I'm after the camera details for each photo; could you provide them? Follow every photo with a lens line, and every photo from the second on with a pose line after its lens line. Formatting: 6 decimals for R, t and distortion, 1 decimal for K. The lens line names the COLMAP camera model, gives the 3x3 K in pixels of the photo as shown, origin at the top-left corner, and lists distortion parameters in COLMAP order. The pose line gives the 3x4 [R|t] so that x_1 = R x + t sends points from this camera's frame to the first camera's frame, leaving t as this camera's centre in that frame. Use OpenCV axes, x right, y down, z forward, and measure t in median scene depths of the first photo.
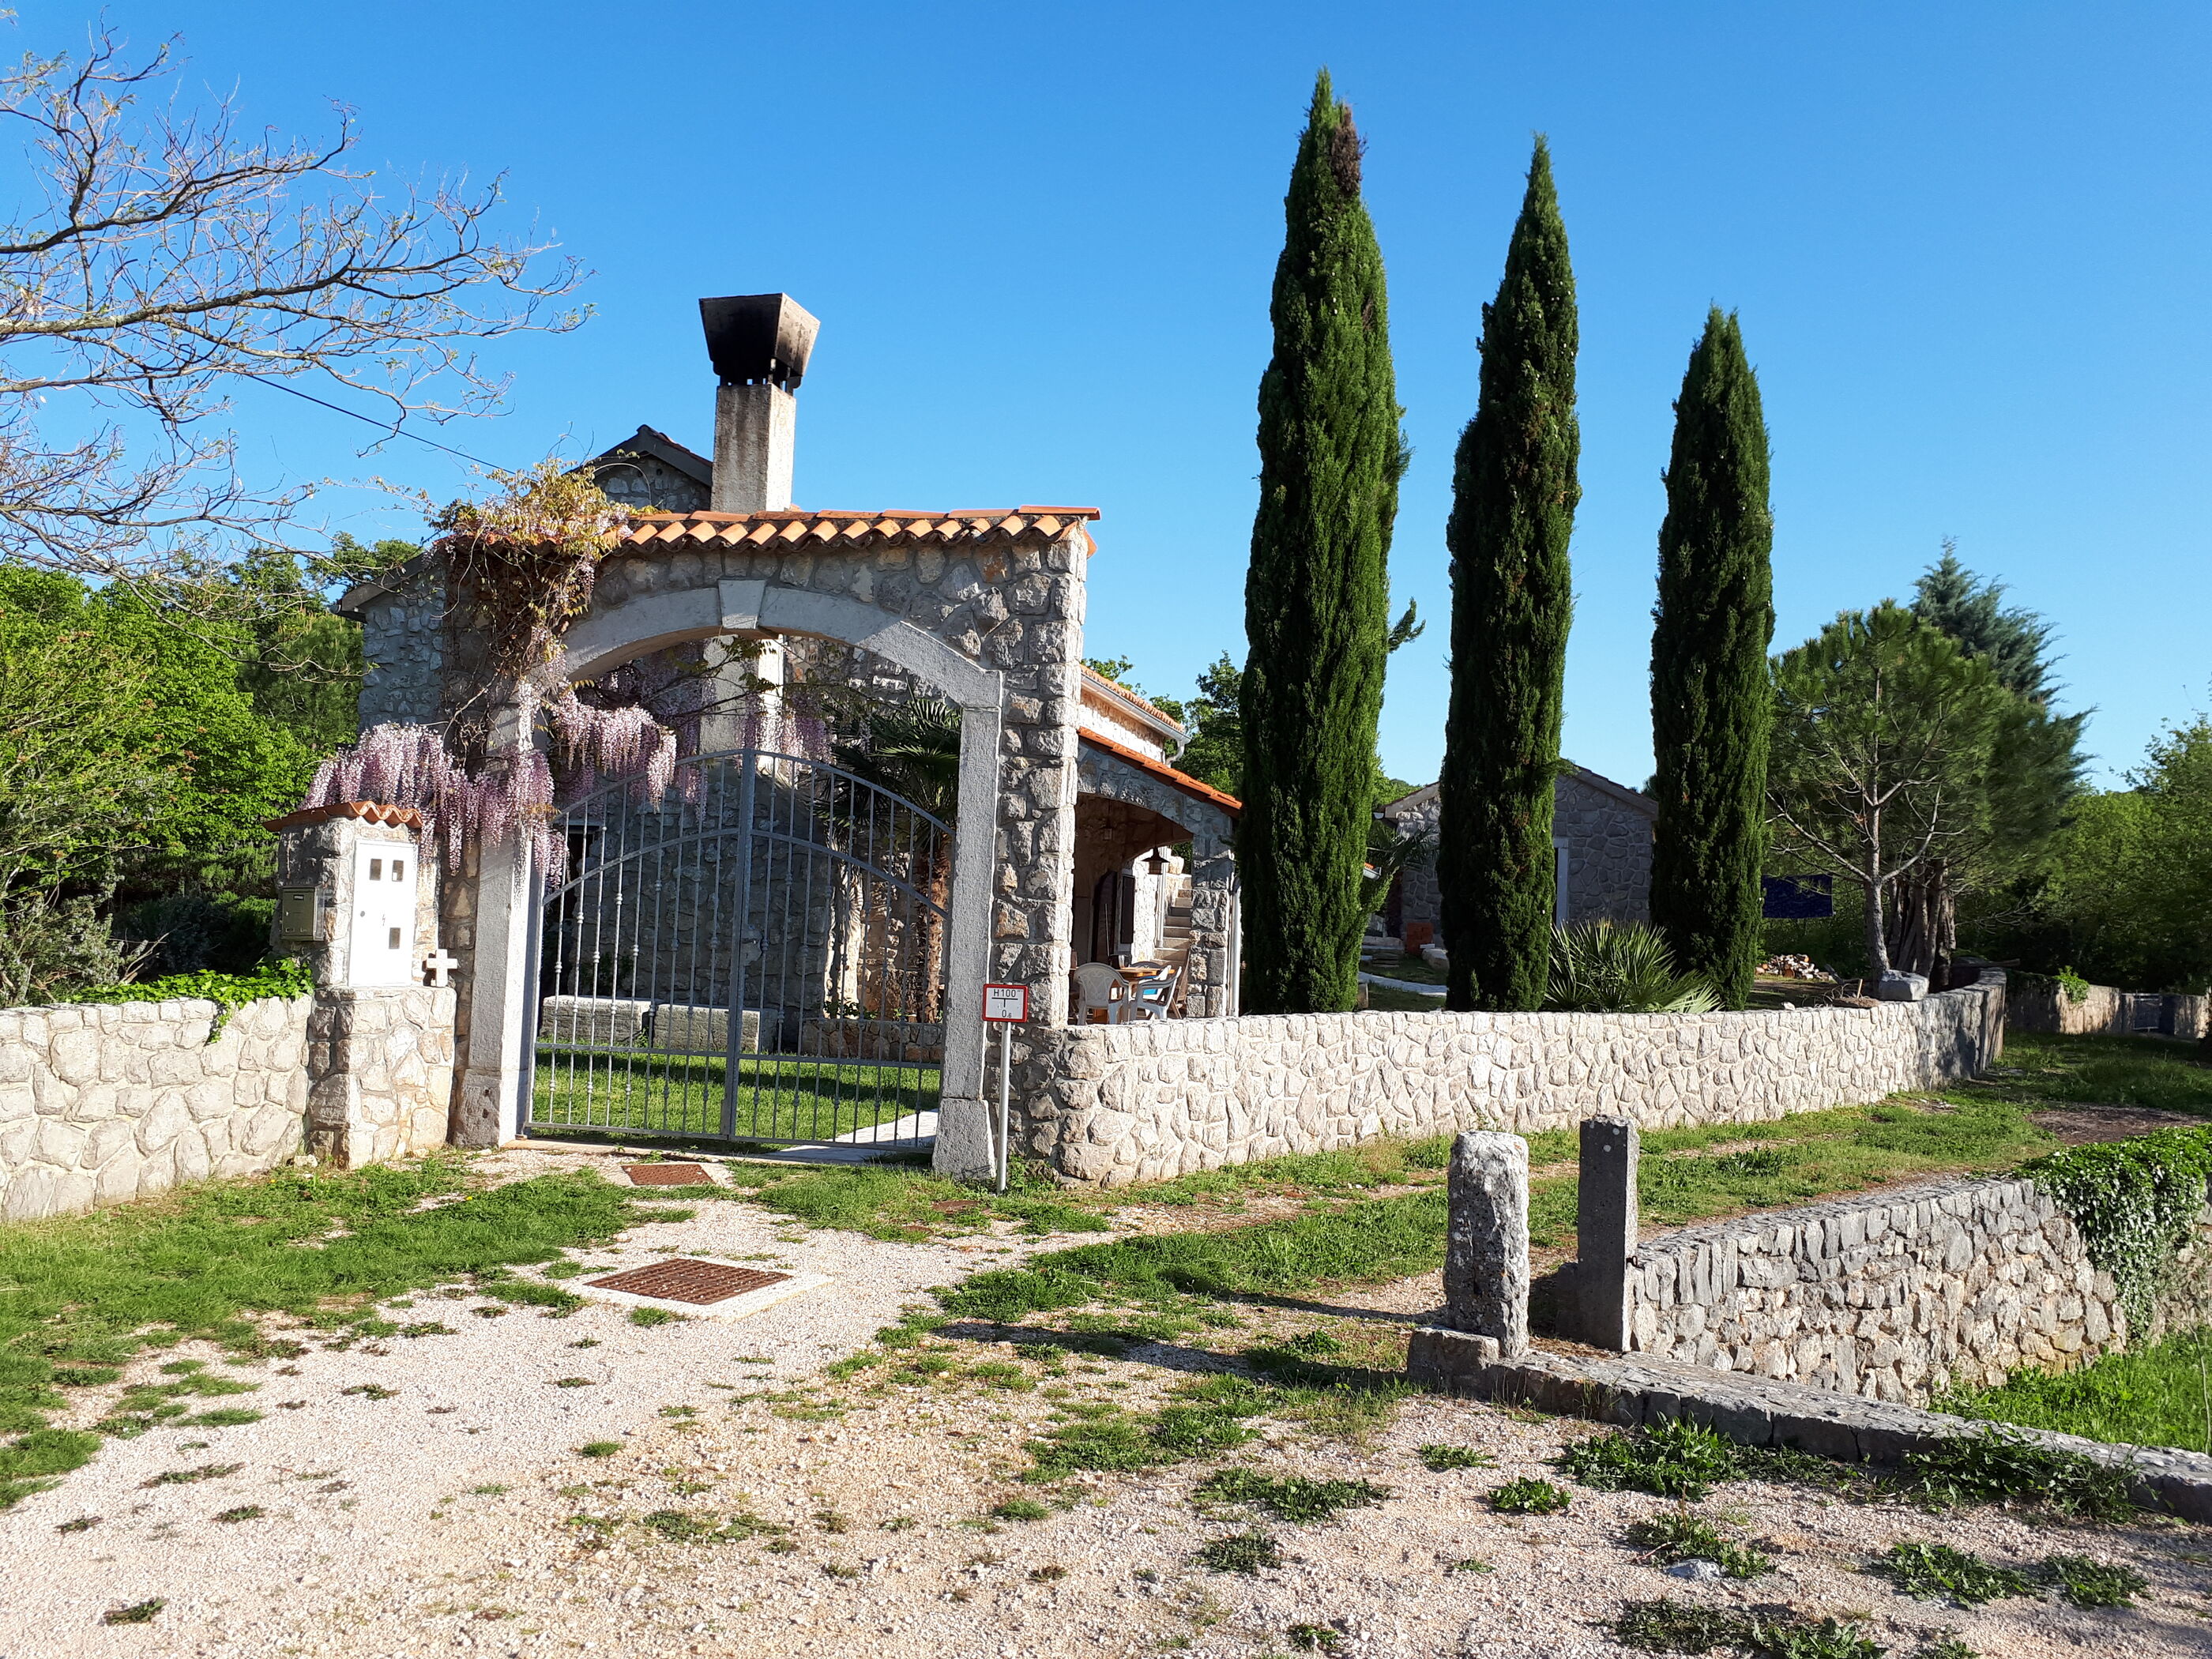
lens RADIAL K [[1773.5, 0, 1105.4], [0, 1773.5, 826.9], [0, 0, 1]] dist [0.003193, 0.000608]
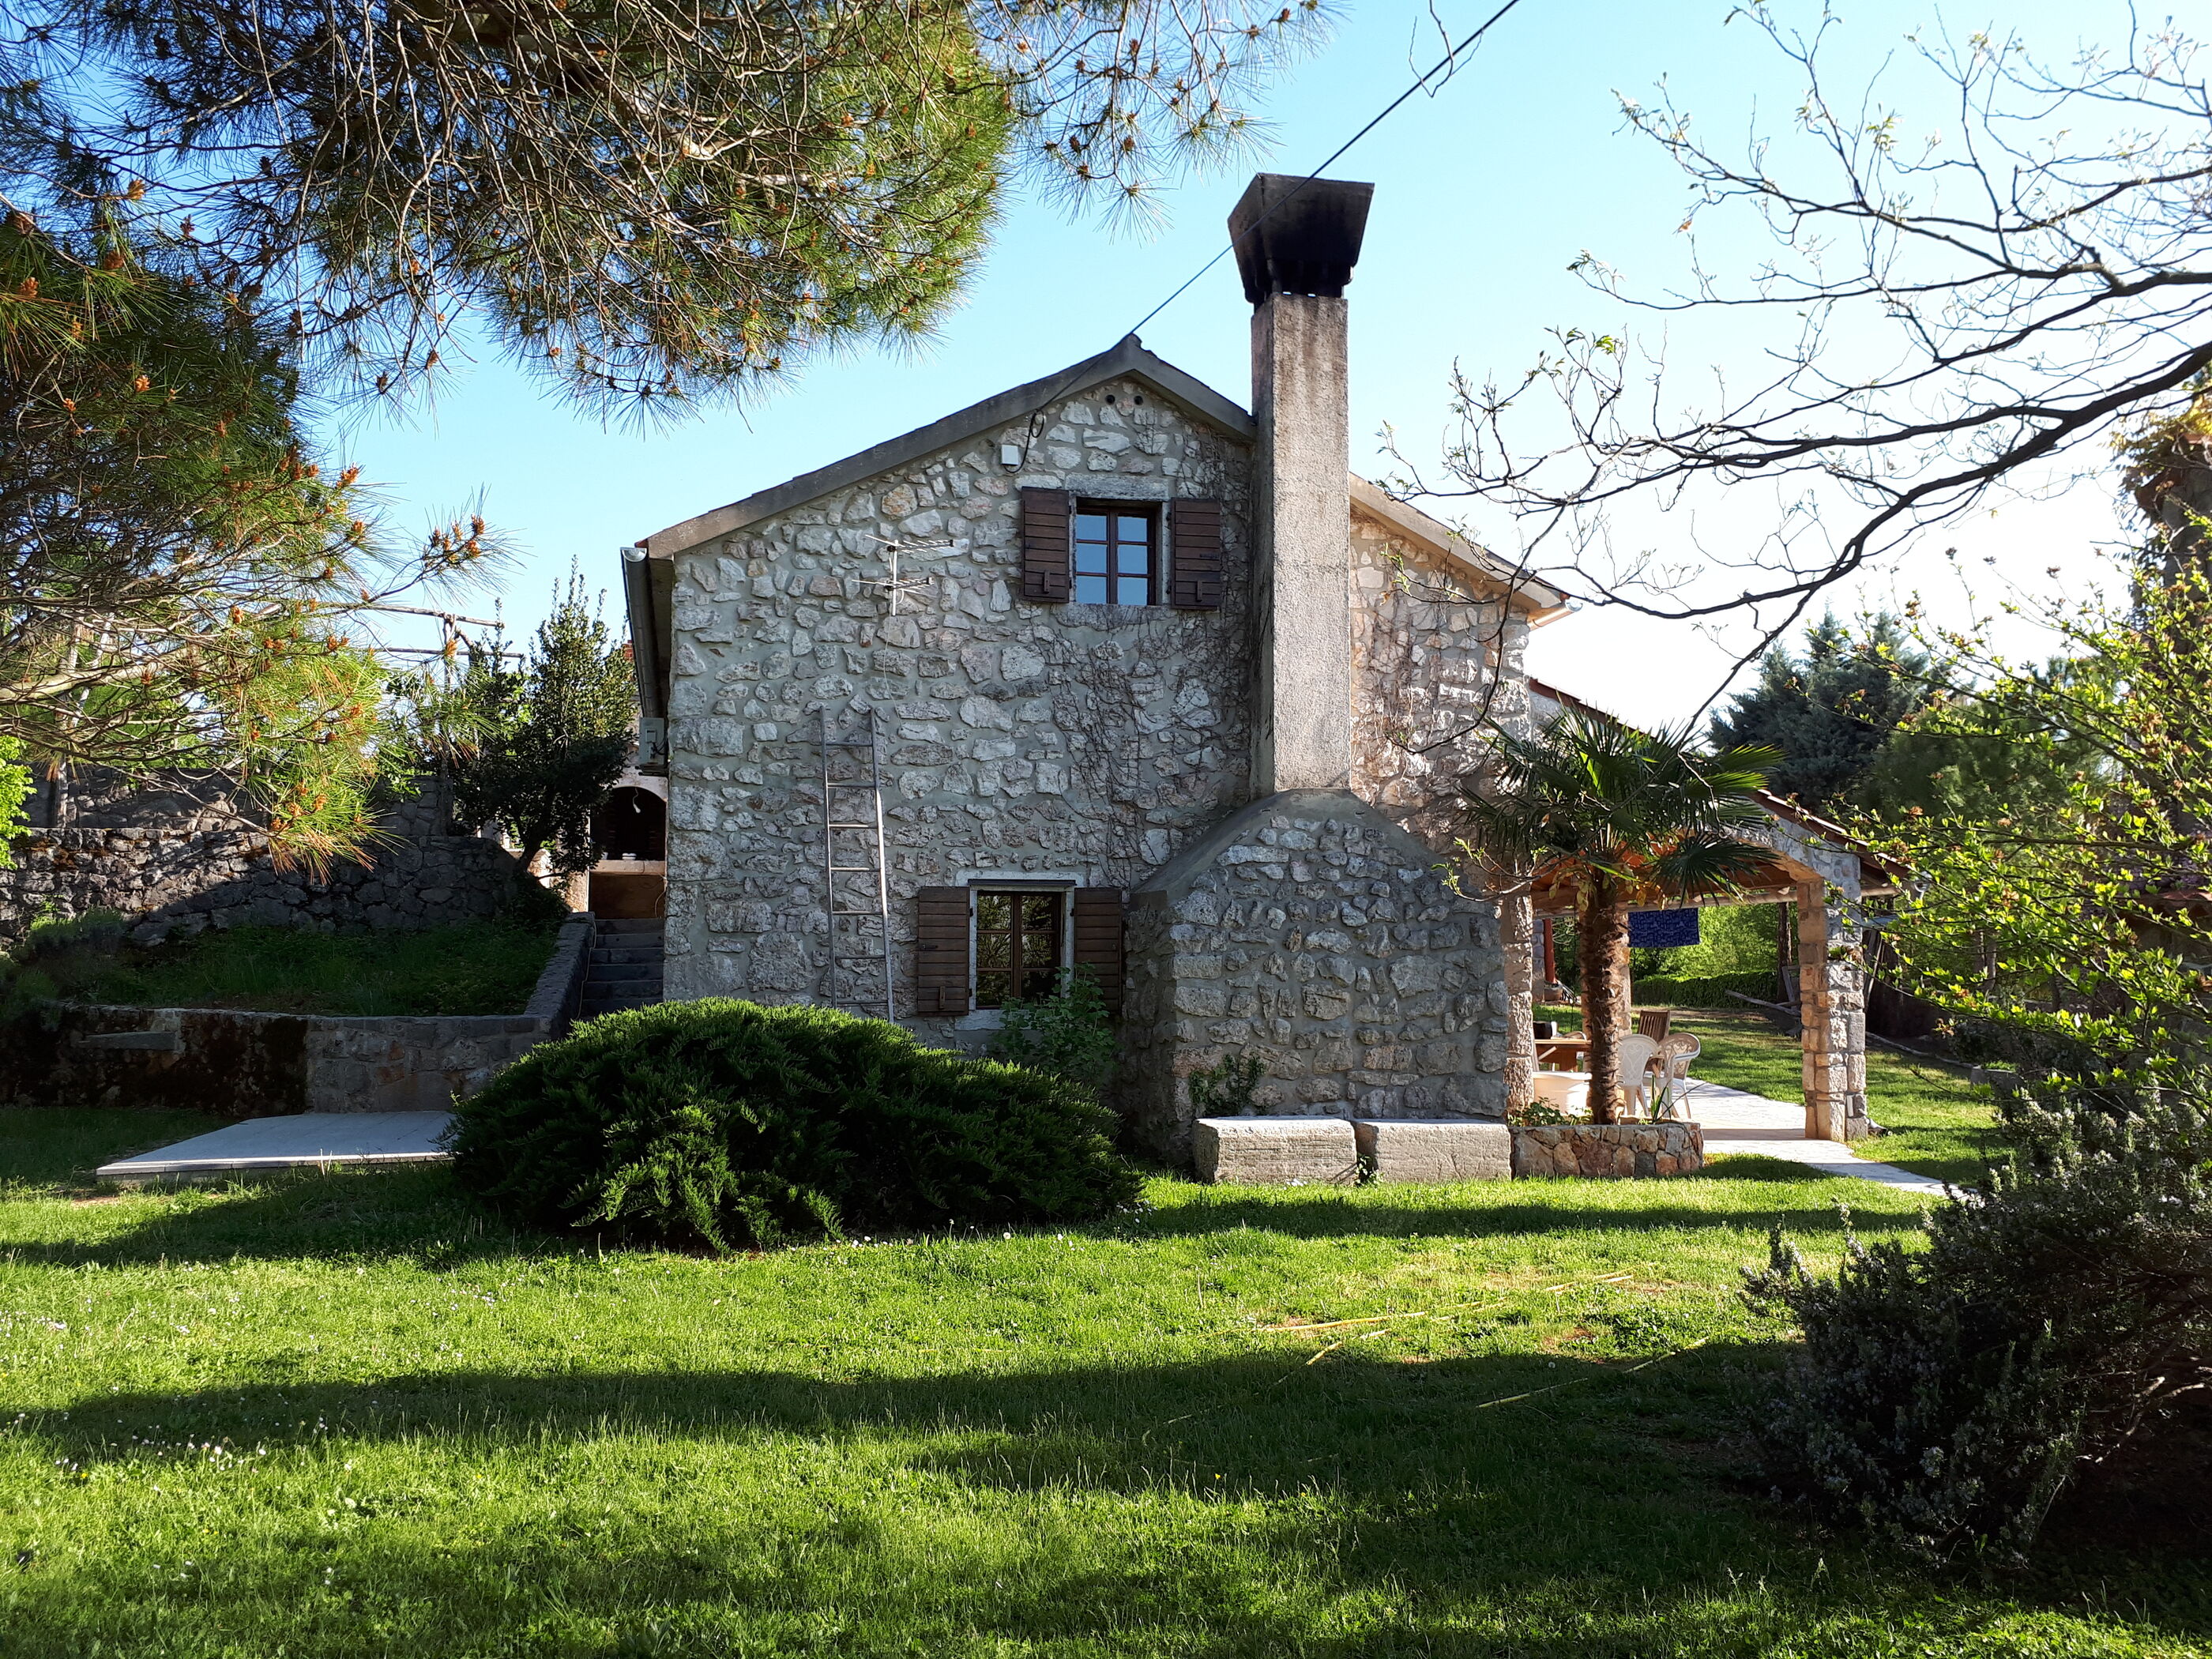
lens RADIAL K [[1773.5, 0, 1106.1], [0, 1773.5, 828.8], [0, 0, 1]] dist [0.003193, 0.000608]
pose [[0.904547, -0.003011, 0.426364, -0.608780], [0.007515, 0.999932, -0.008884, -0.014831], [-0.426308, 0.011240, 0.904508, 0.351971]]
